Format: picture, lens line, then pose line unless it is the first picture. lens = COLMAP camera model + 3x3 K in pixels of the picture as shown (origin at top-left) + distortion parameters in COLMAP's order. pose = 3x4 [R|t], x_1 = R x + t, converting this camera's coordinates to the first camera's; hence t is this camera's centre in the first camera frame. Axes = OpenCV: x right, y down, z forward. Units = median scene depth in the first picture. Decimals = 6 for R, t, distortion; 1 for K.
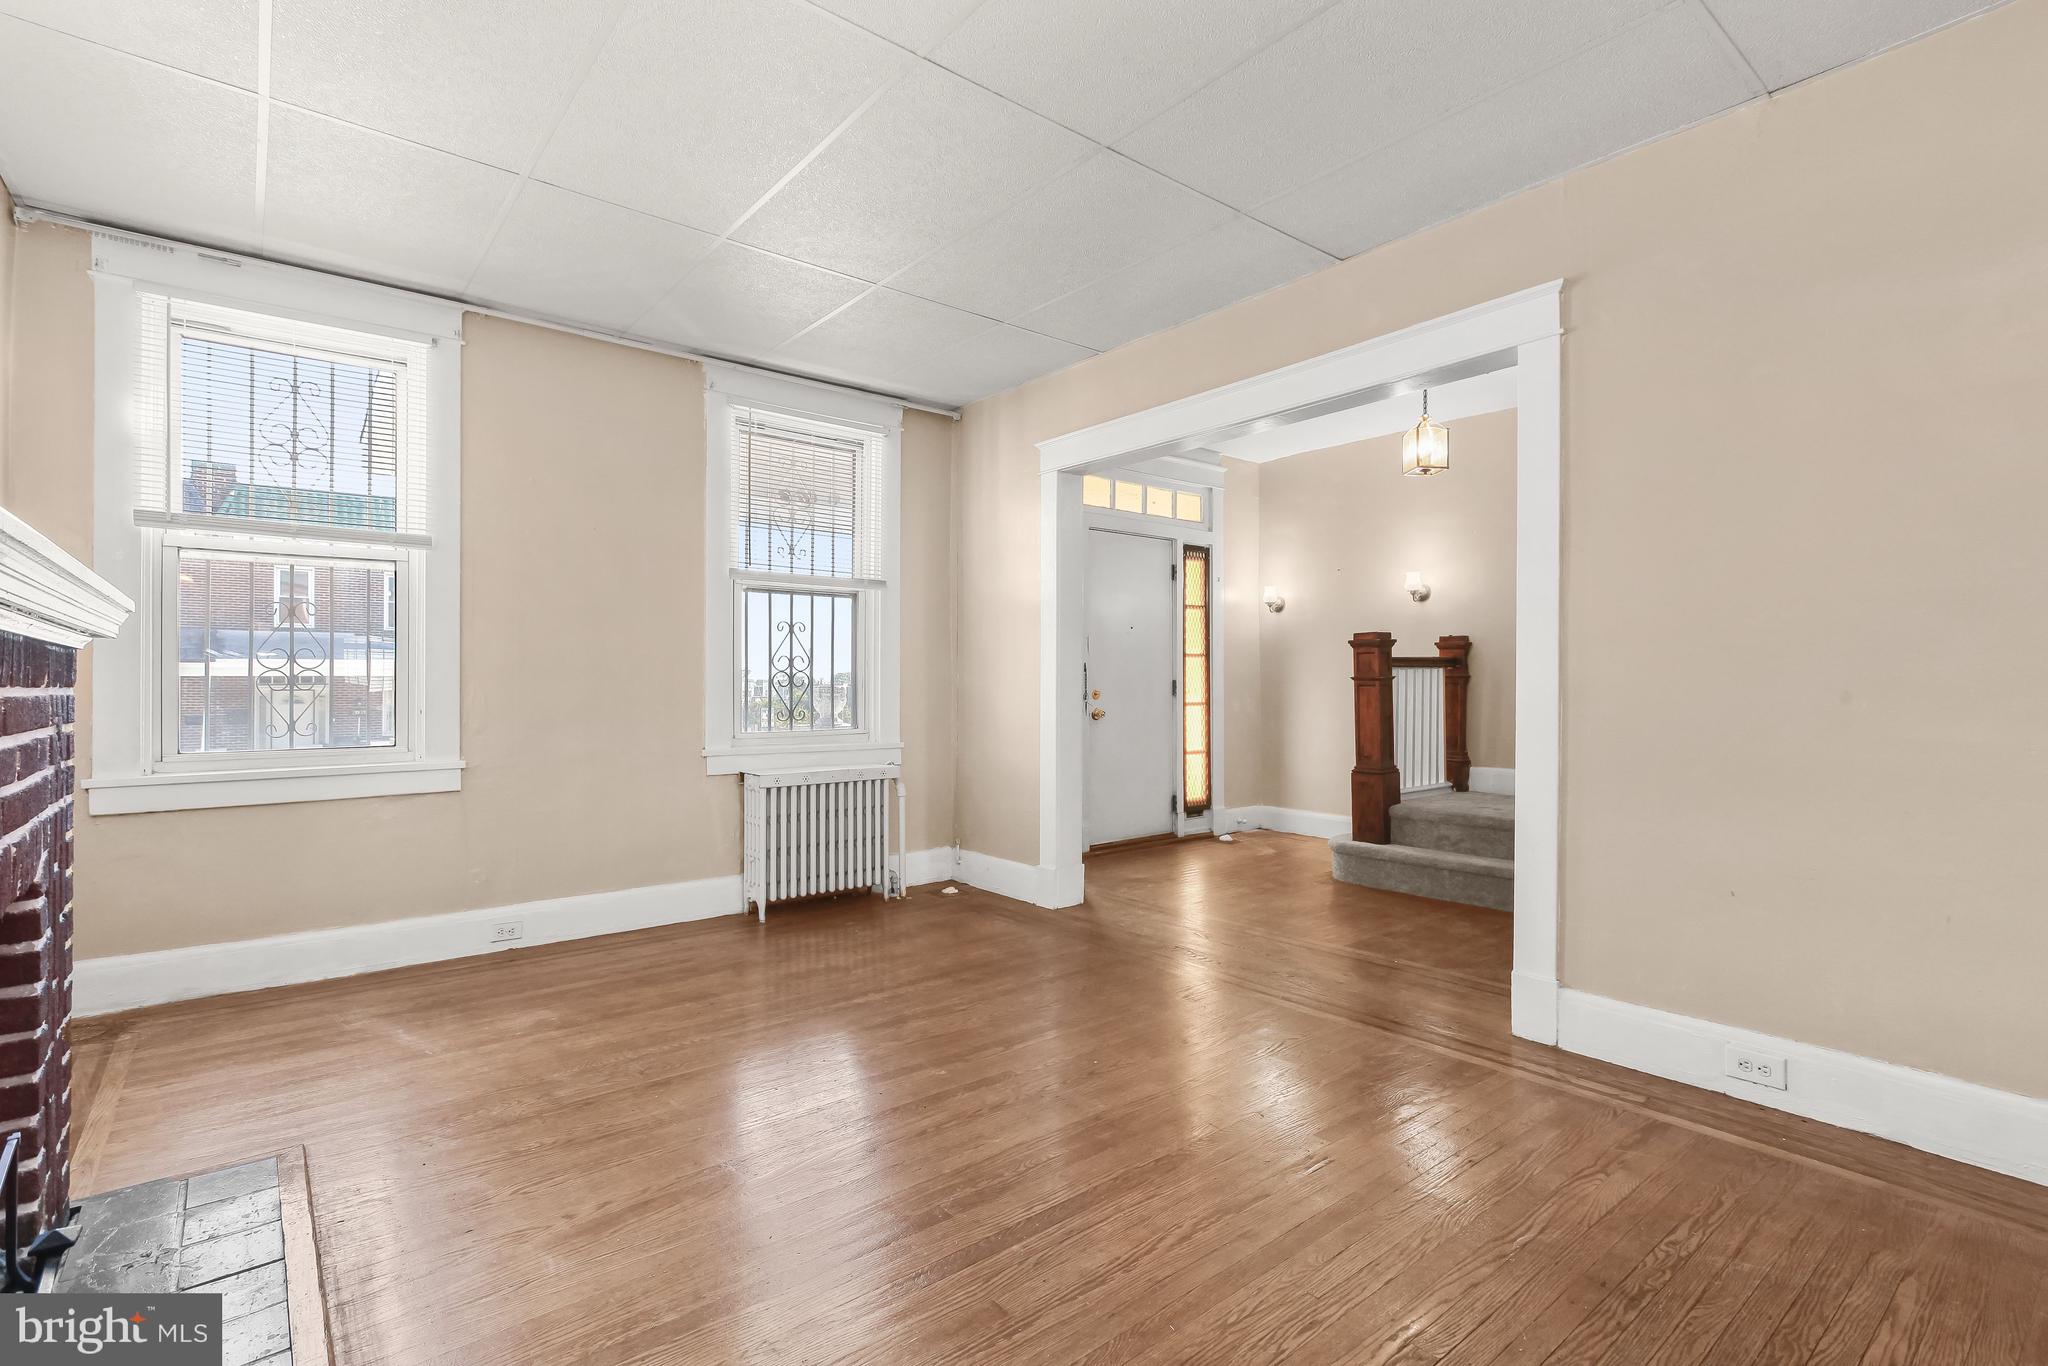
lens RADIAL K [[945.9, 0, 1024.5], [0, 945.9, 671.4], [0, 0, 1]] dist [0.004254, -0.001683]
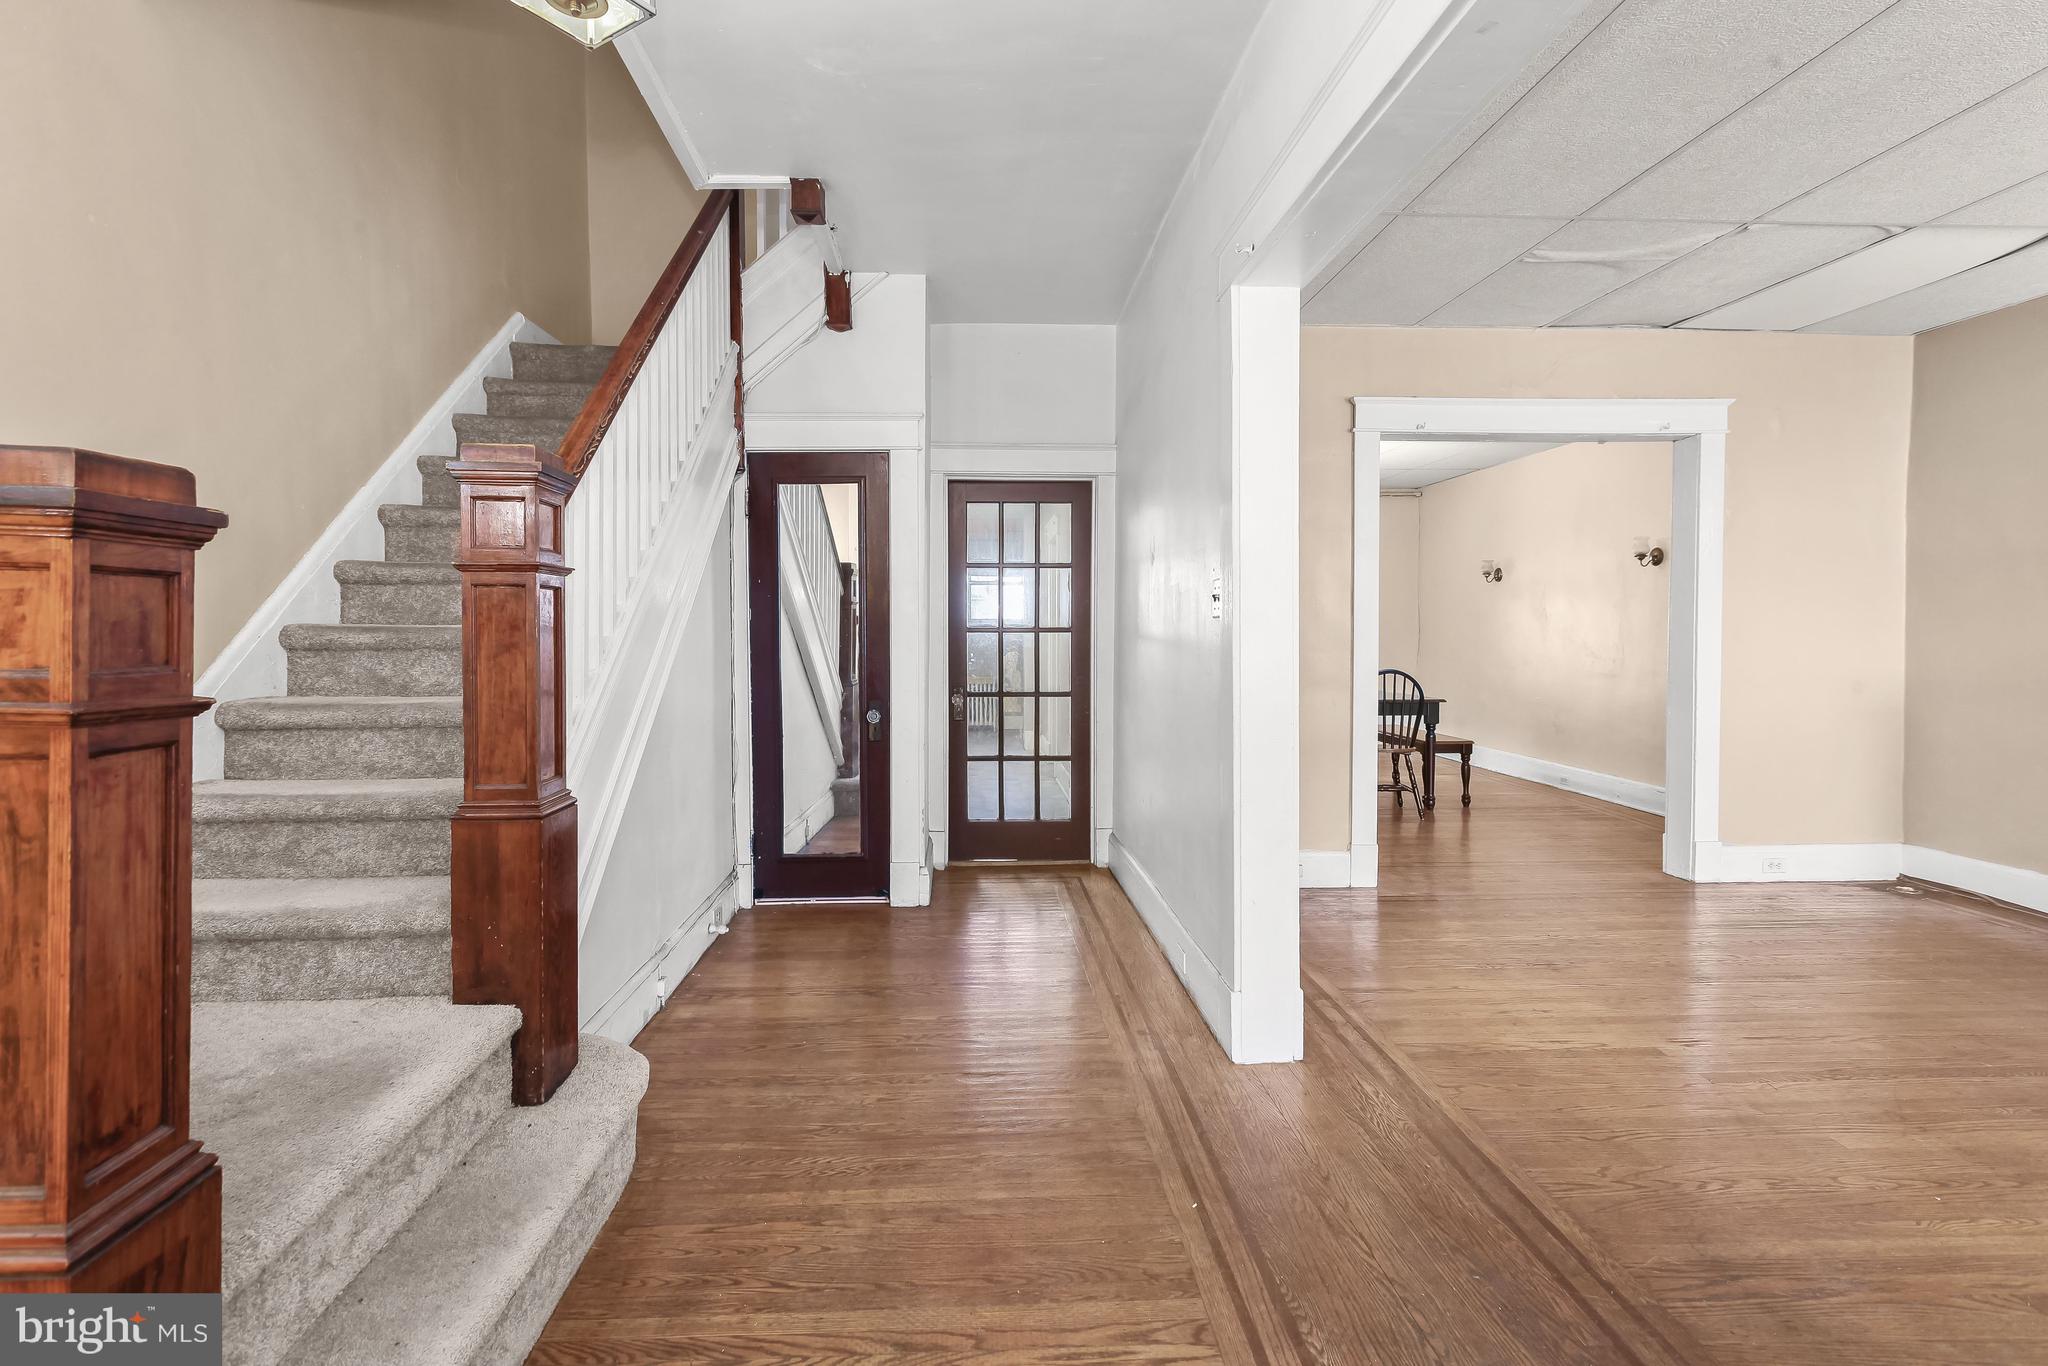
lens RADIAL K [[945.9, 0, 1019.9], [0, 945.9, 645.7], [0, 0, 1]] dist [0.004254, -0.001683]
pose [[-0.804743, -0.011231, 0.593516, 0.112549], [-0.007903, 0.999935, 0.008207, -0.007717], [-0.593570, 0.001914, -0.804780, 1.039491]]
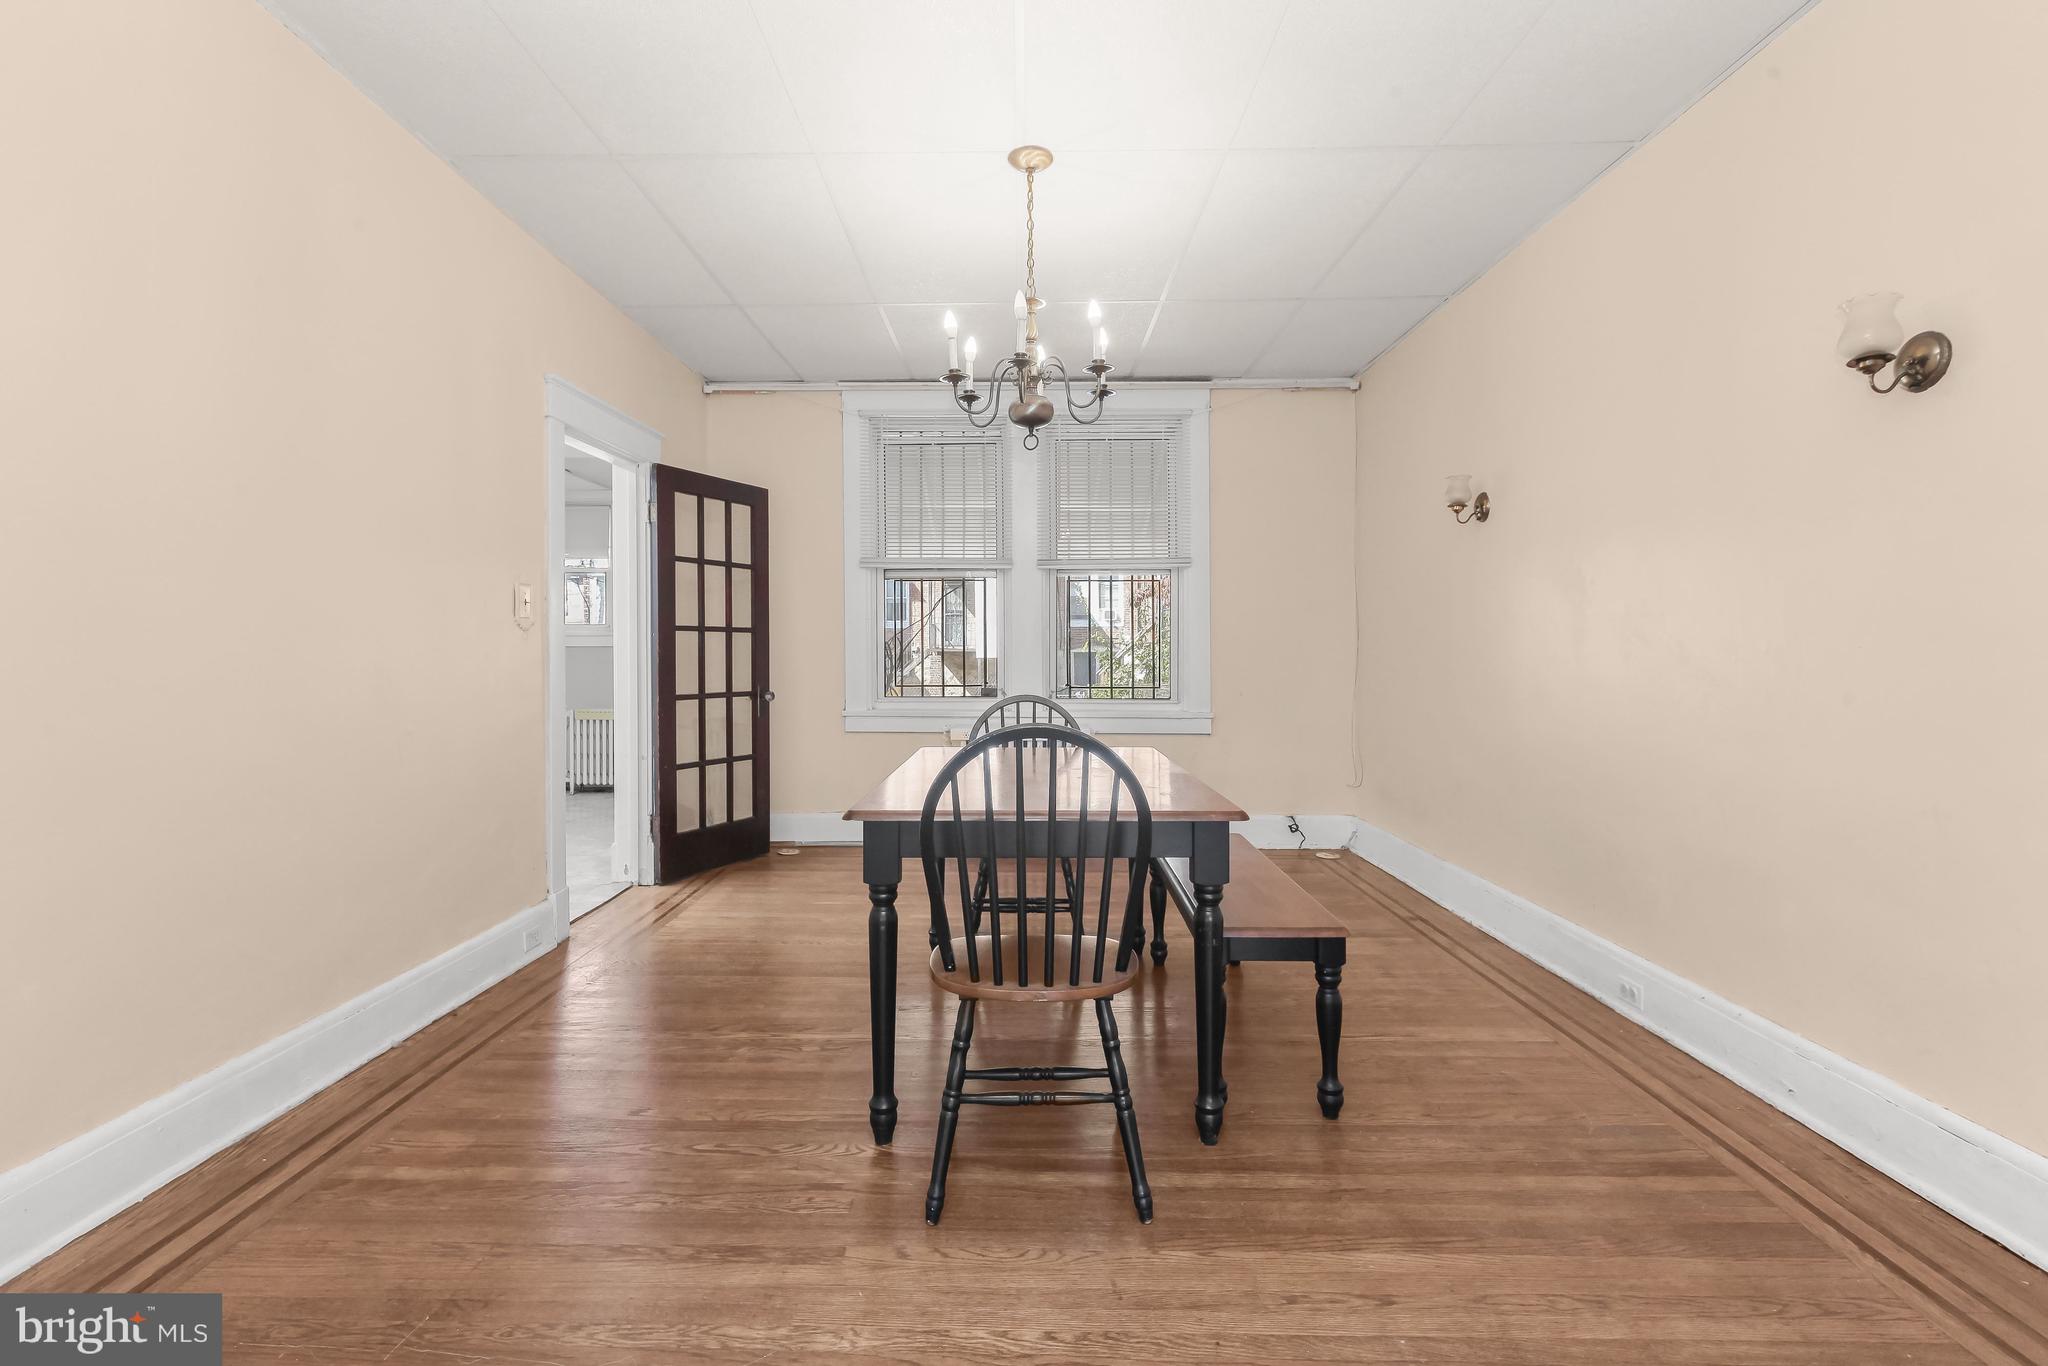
lens RADIAL K [[945.9, 0, 1023.2], [0, 945.9, 654.8], [0, 0, 1]] dist [0.004254, -0.001683]
pose [[-0.769750, -0.002402, 0.638341, 0.209333], [-0.006828, 0.999967, -0.004470, 0.002041], [-0.638309, -0.007800, -0.769741, 0.120067]]
